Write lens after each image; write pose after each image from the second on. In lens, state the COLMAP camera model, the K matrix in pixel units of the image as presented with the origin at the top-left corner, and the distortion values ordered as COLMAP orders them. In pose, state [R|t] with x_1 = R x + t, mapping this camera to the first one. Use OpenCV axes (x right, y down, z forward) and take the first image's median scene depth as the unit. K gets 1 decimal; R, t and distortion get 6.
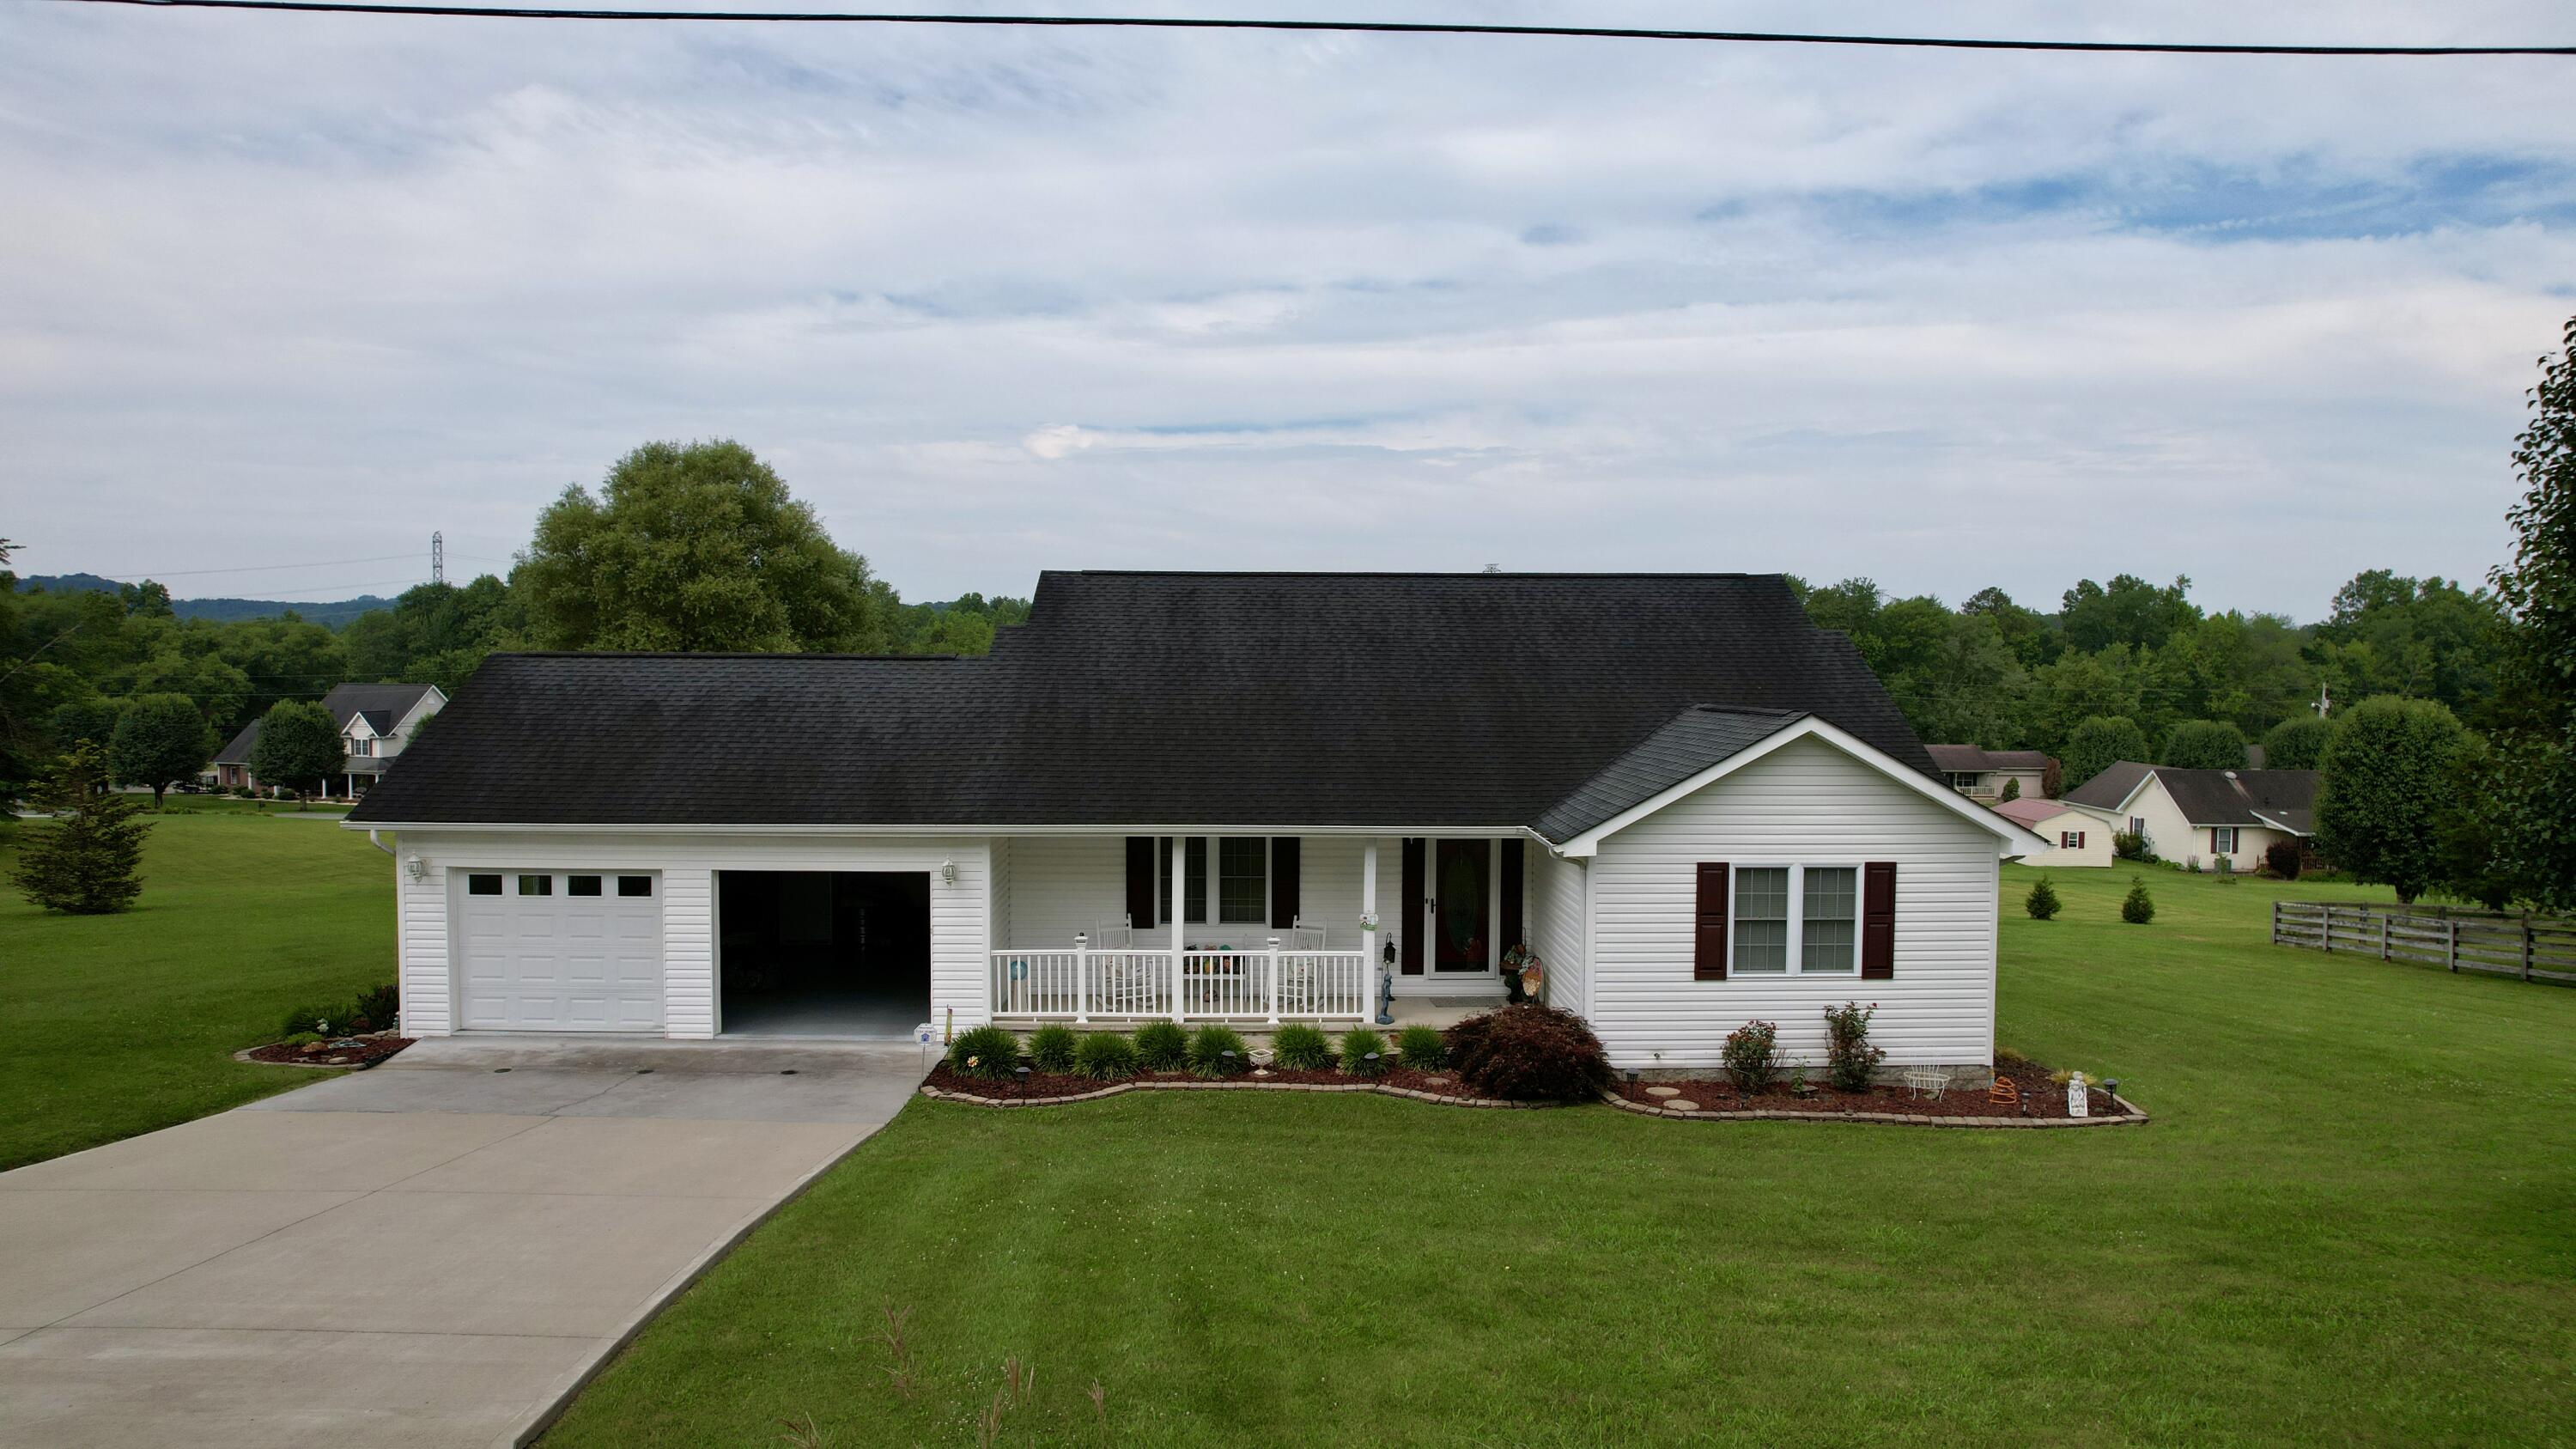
lens RADIAL K [[1610.6, 0, 1279.1], [0, 1610.6, 719.6], [0, 0, 1]] dist [-0.045789, 0.002726]
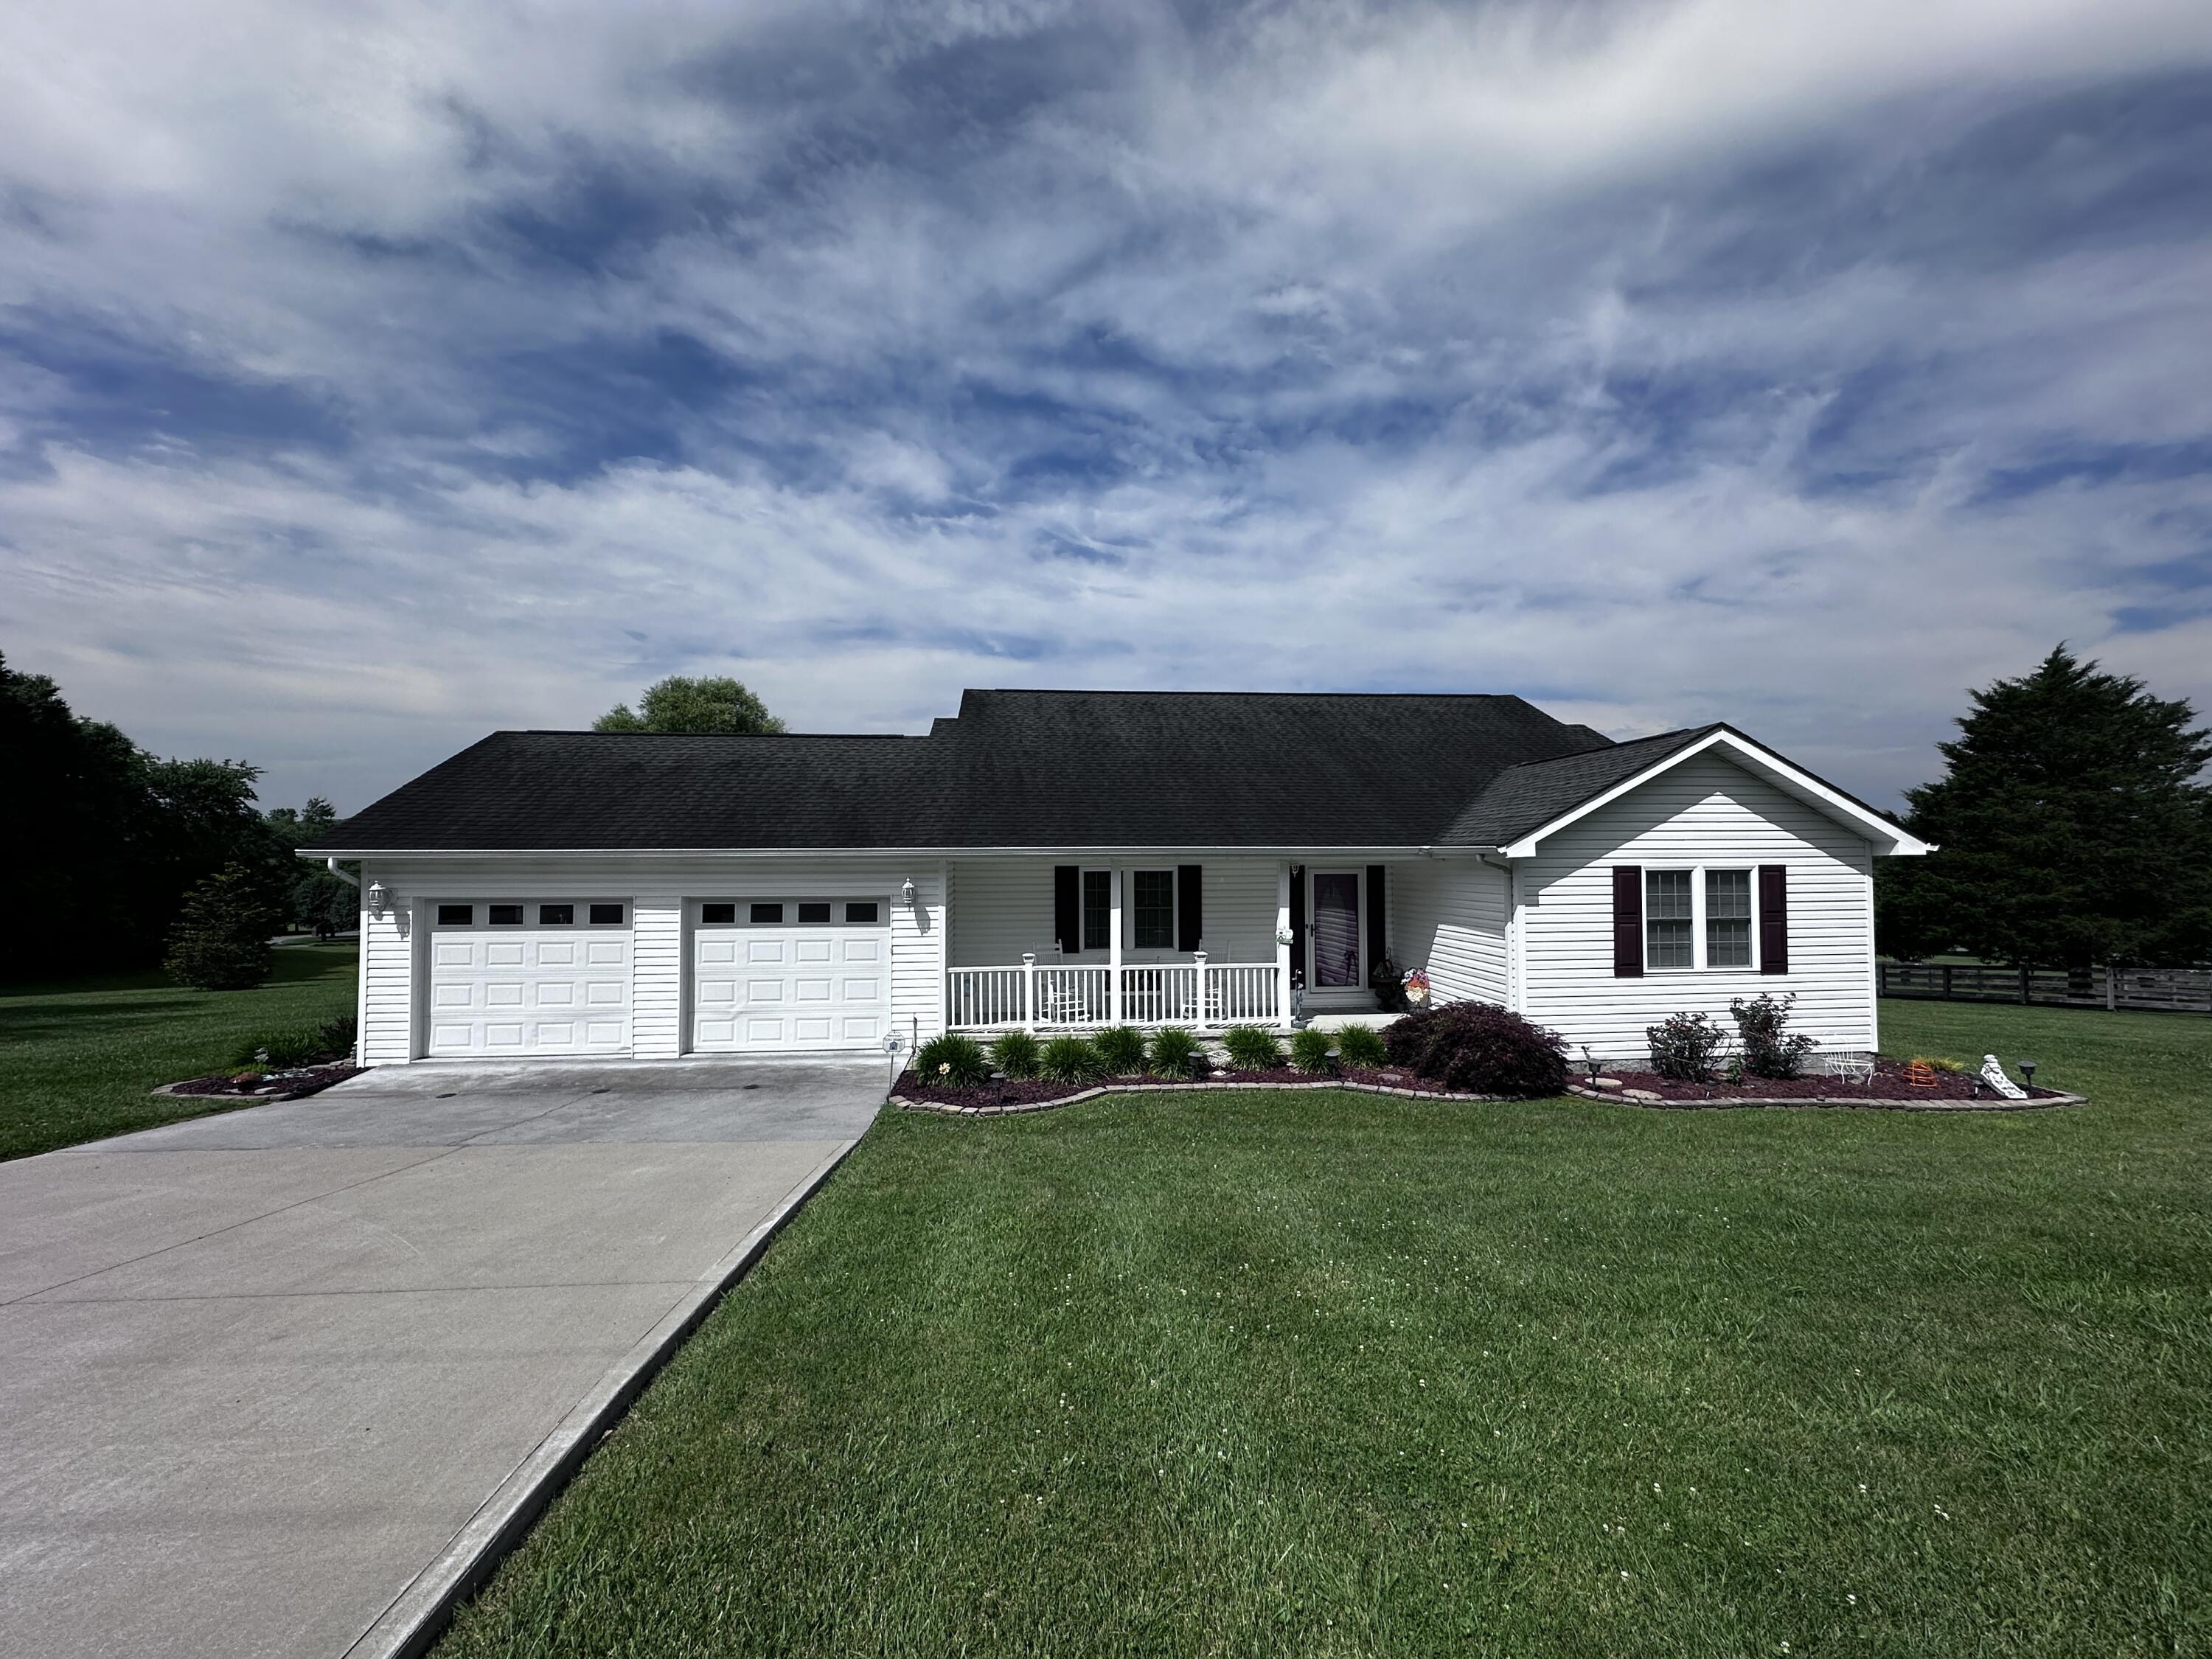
lens RADIAL K [[882.9, 0, 1099.3], [0, 882.9, 825.3], [0, 0, 1]] dist [0.000751, -0.000254]
pose [[0.998061, -0.008389, 0.061671, -0.120850], [0.012840, 0.997312, -0.072141, 0.099099], [-0.060900, 0.072793, 0.995486, 0.422036]]
